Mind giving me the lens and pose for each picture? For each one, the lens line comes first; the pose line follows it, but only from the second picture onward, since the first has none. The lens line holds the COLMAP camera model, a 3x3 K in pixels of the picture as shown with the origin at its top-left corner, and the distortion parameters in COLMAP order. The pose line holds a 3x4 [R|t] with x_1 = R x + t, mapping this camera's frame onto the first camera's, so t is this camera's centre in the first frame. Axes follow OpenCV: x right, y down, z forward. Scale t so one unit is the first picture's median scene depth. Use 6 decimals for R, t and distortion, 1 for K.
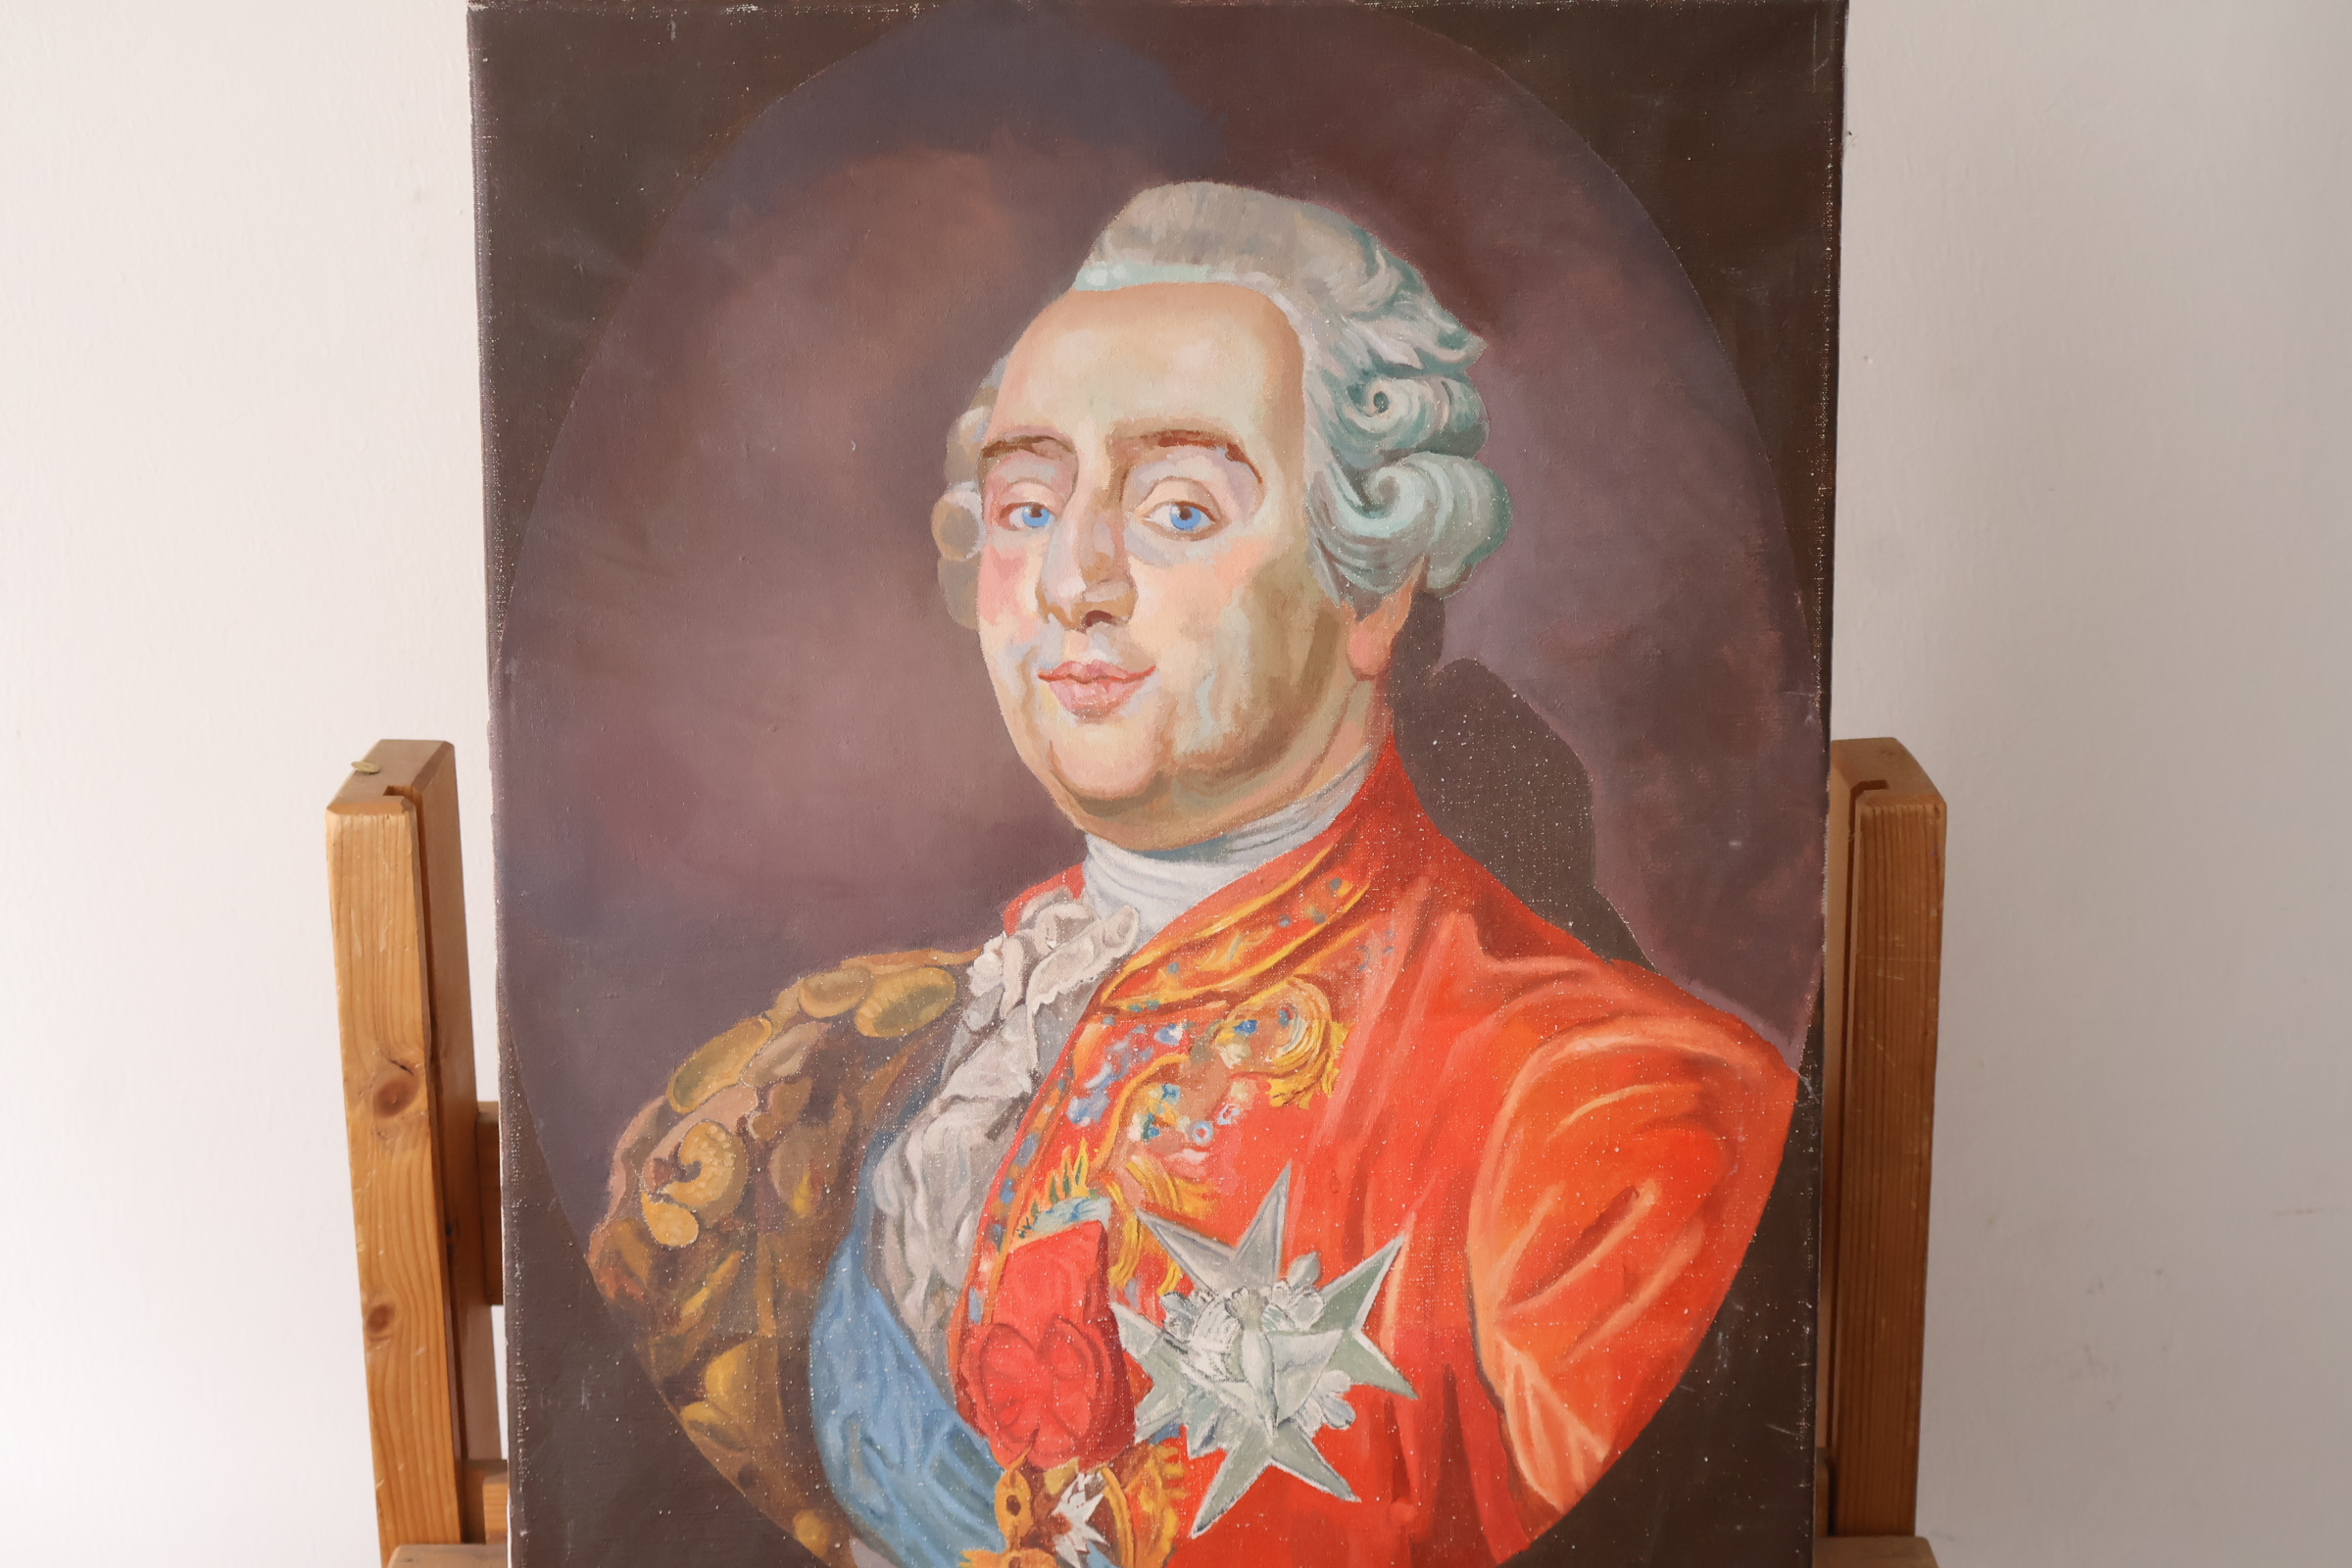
lens RADIAL K [[3890.3, 0, 1183.6], [0, 3890.3, 778.1], [0, 0, 1]] dist [-0.088049, 0.000000]
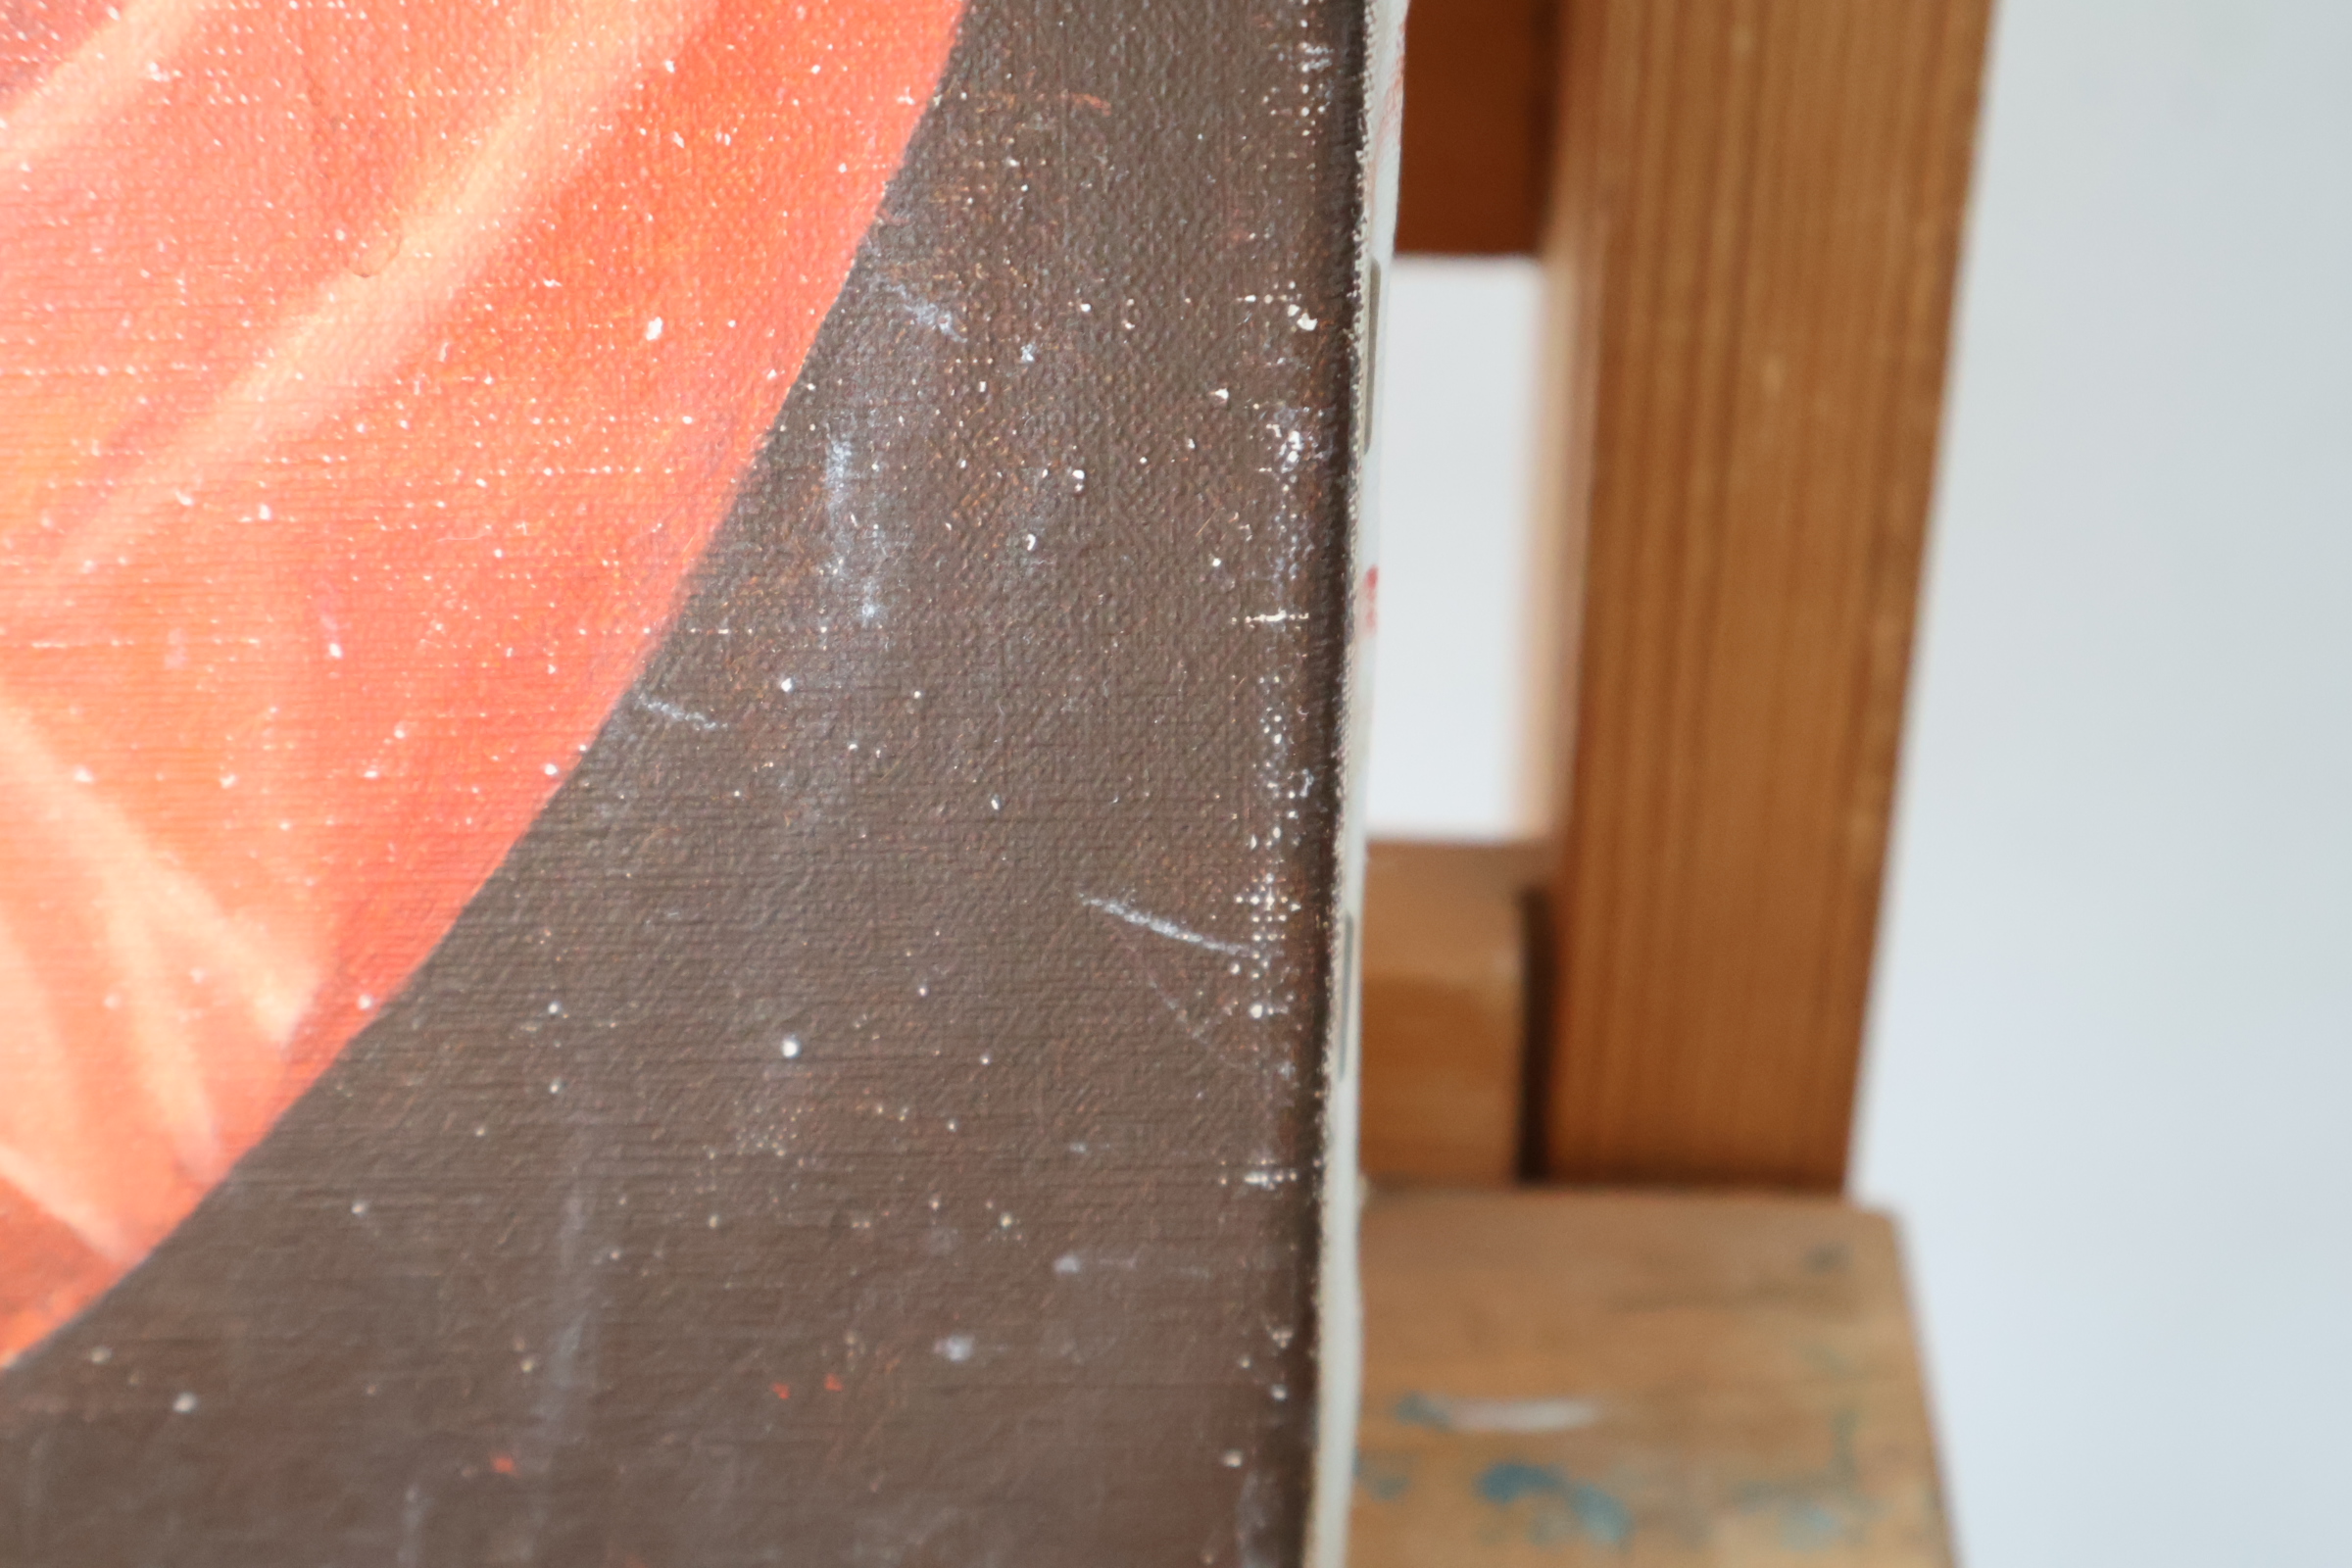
lens RADIAL K [[3890.3, 0, 1173.8], [0, 3890.3, 789.4], [0, 0, 1]] dist [-0.088049, 0.000000]
pose [[0.998990, 0.033531, -0.029904, 0.161120], [-0.023557, 0.957681, 0.286865, 0.103829], [0.038257, -0.285871, 0.957504, 0.811029]]
